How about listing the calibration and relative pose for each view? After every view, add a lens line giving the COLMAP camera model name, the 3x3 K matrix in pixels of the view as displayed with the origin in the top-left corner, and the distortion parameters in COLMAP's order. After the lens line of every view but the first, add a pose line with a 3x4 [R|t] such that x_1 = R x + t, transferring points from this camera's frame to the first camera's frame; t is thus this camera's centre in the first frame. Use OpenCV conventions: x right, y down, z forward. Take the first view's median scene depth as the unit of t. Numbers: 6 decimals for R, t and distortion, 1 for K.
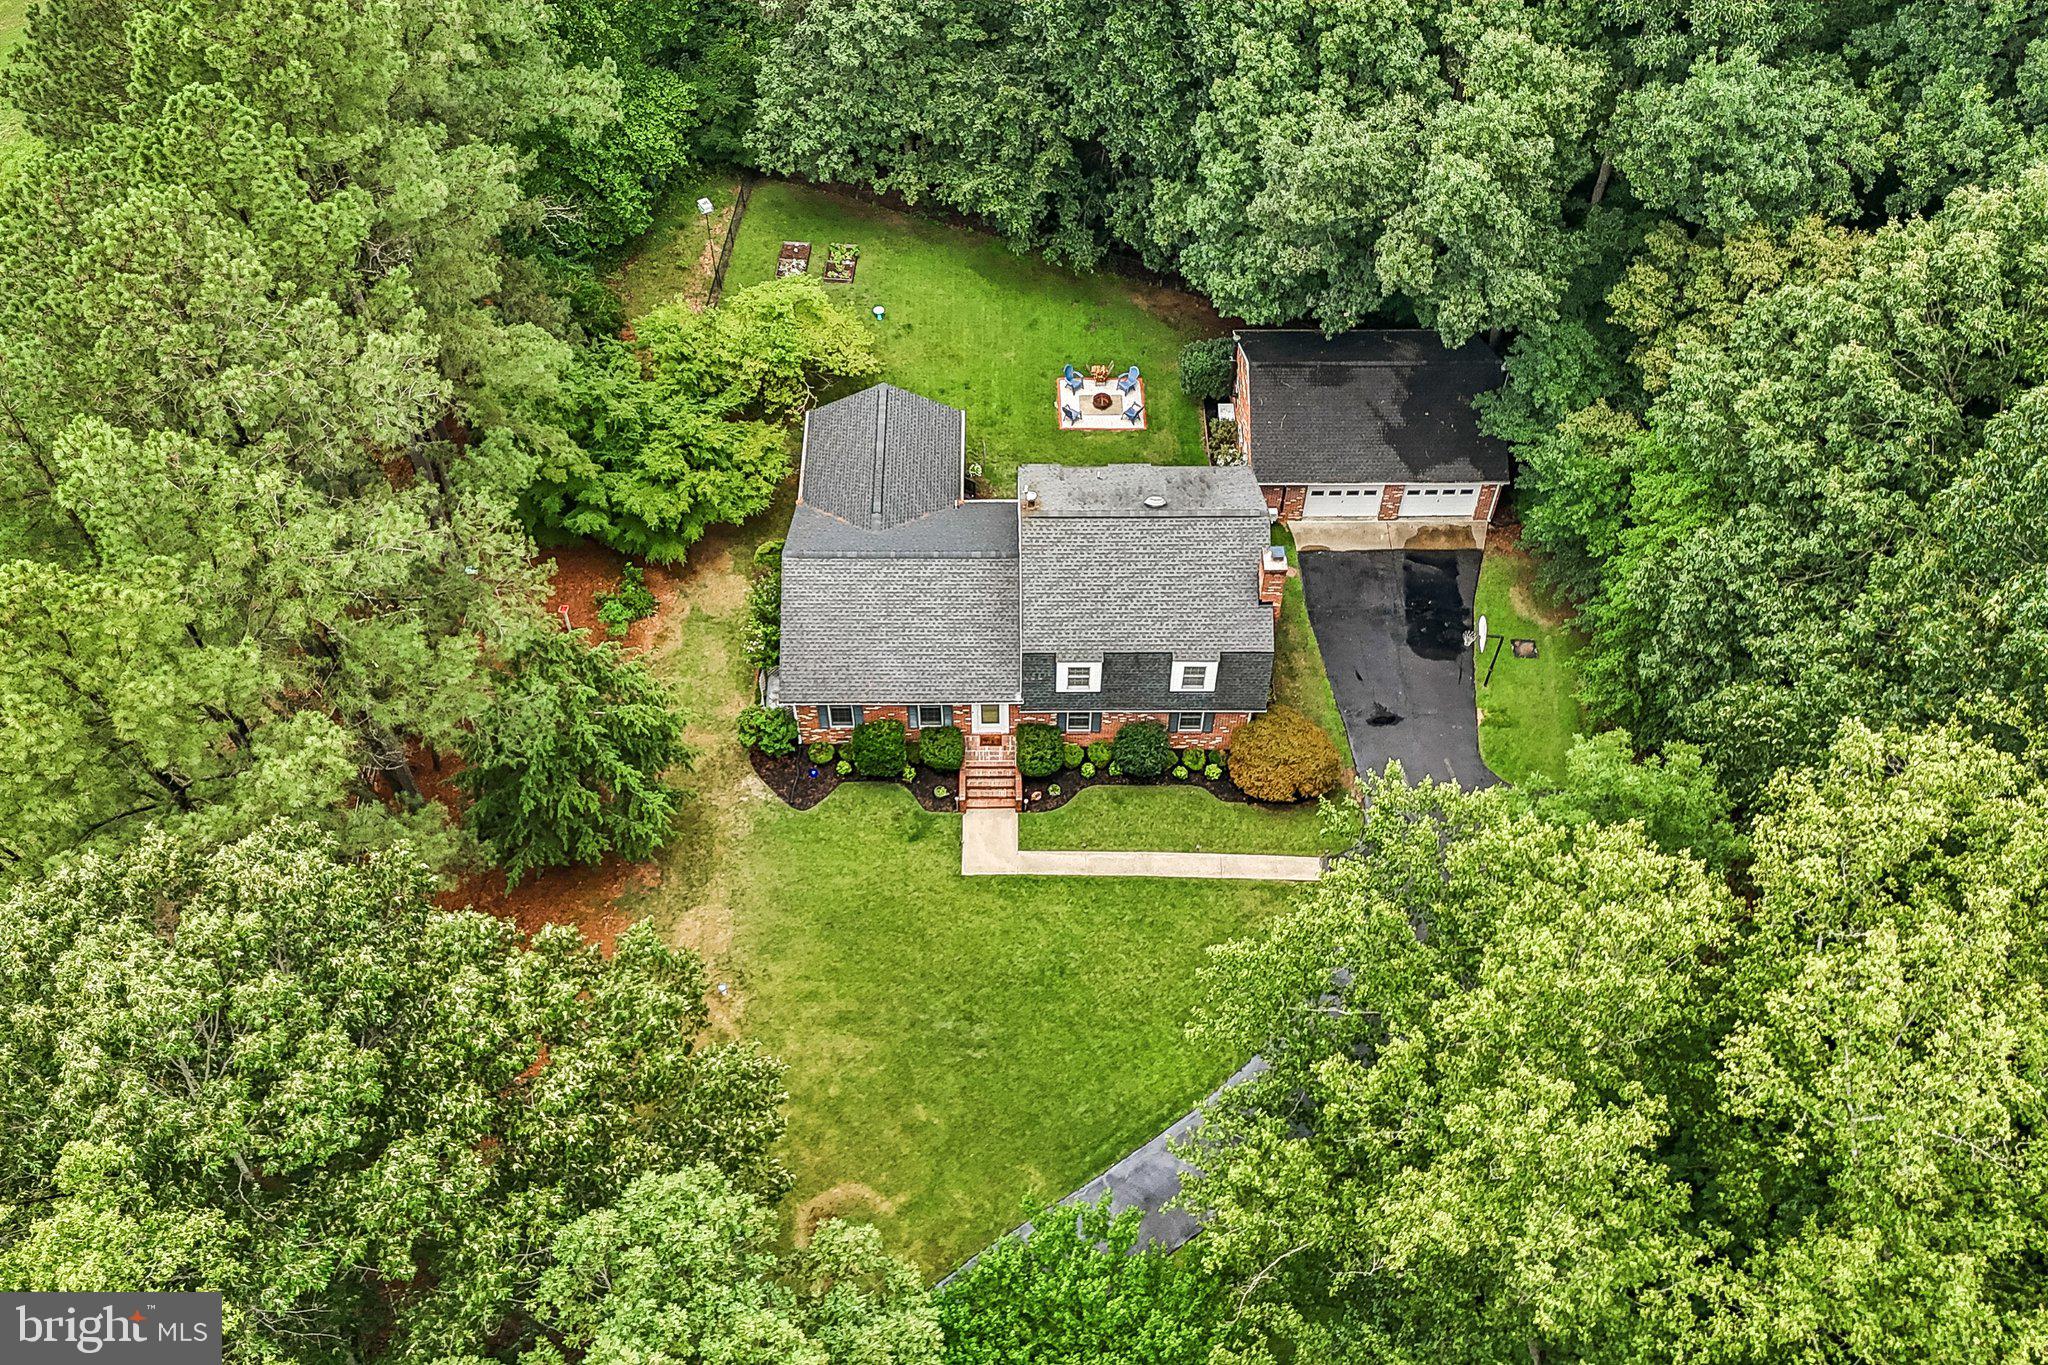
lens RADIAL K [[1828.8, 0, 1024.0], [0, 1828.8, 682.5], [0, 0, 1]] dist [0.080508, -0.009281]
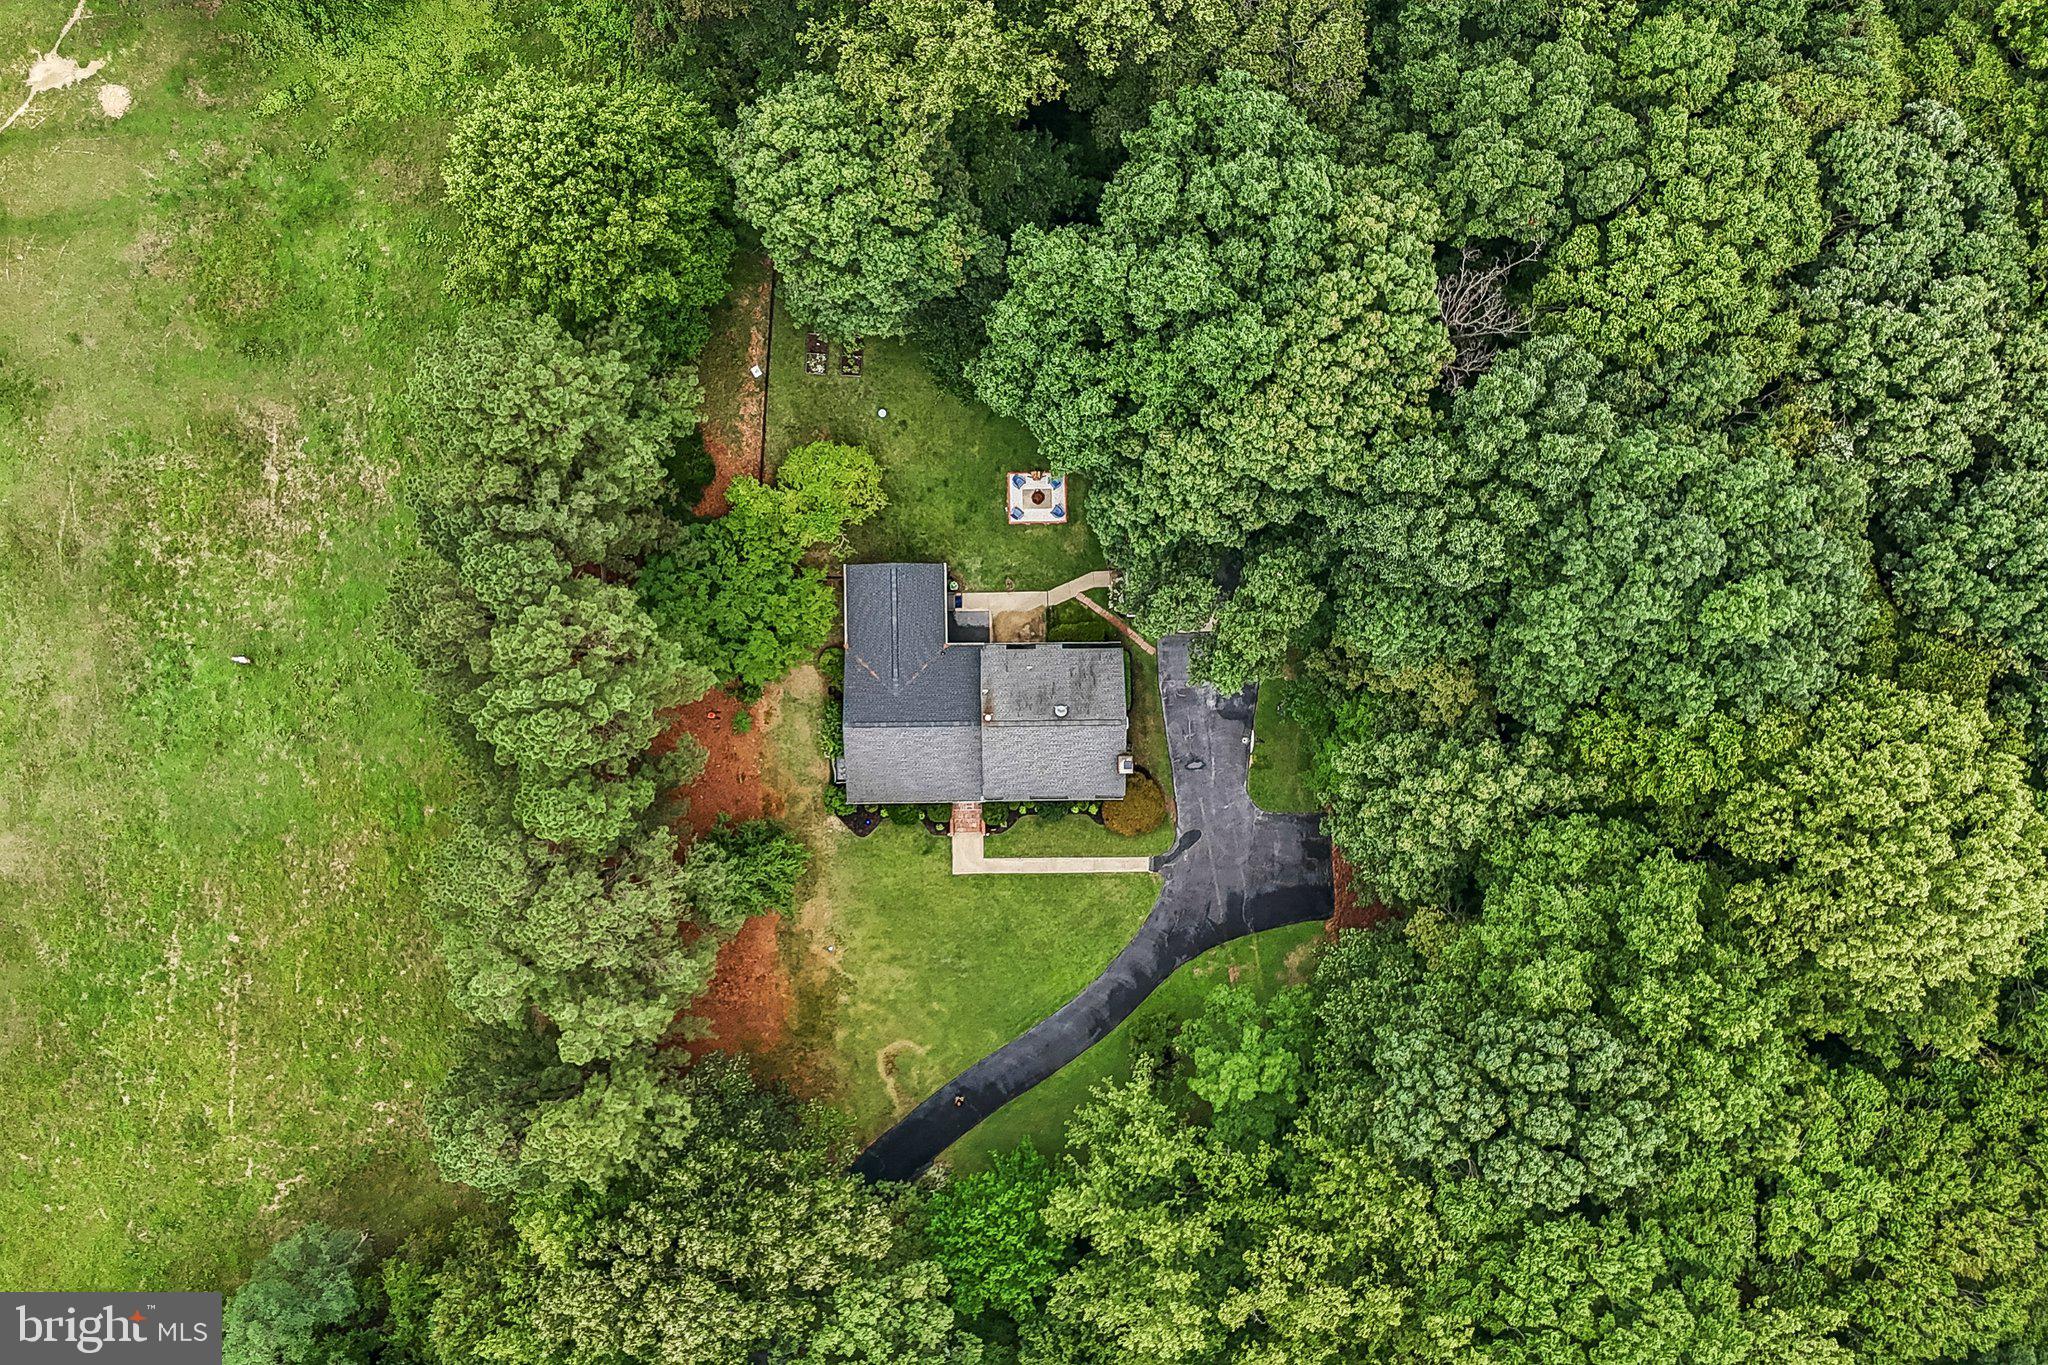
lens RADIAL K [[1813.5, 0, 1024.0], [0, 1813.5, 682.5], [0, 0, 1]] dist [0.047234, -0.021287]
pose [[0.999990, -0.003857, 0.002314, 0.033191], [0.001538, 0.776672, 0.629904, -1.163507], [-0.004227, -0.629894, 0.776670, -0.285600]]
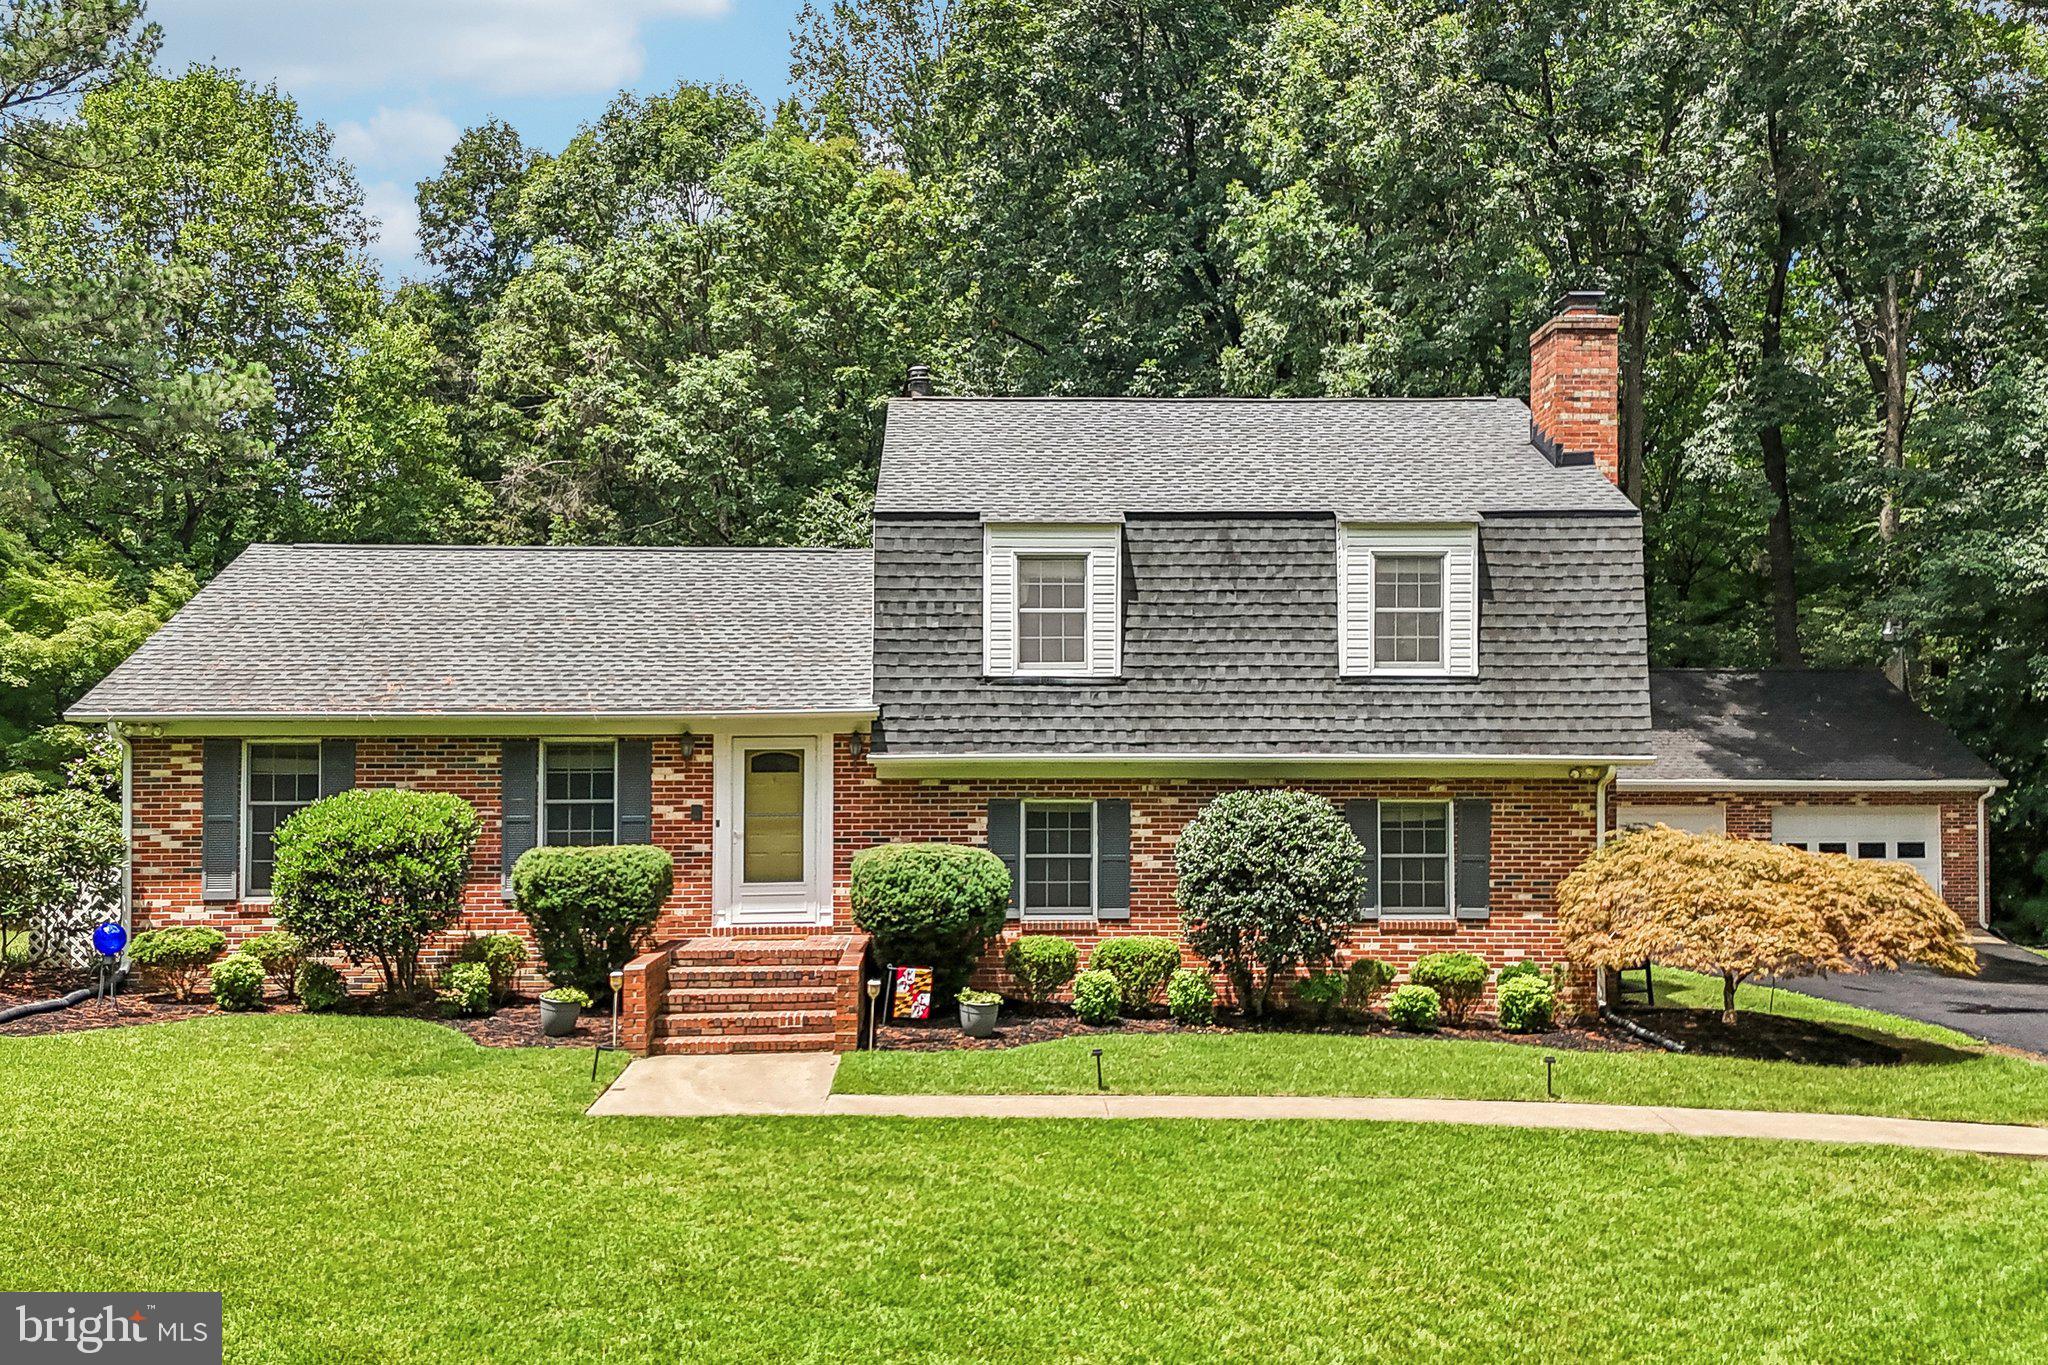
lens RADIAL K [[1813.5, 0, 1024.0], [0, 1813.5, 682.5], [0, 0, 1]] dist [0.047234, -0.021287]
pose [[0.999663, 0.000315, 0.025967, 0.016363], [0.020991, 0.578877, -0.815145, 0.257063], [-0.015288, 0.815415, 0.578675, 0.803347]]
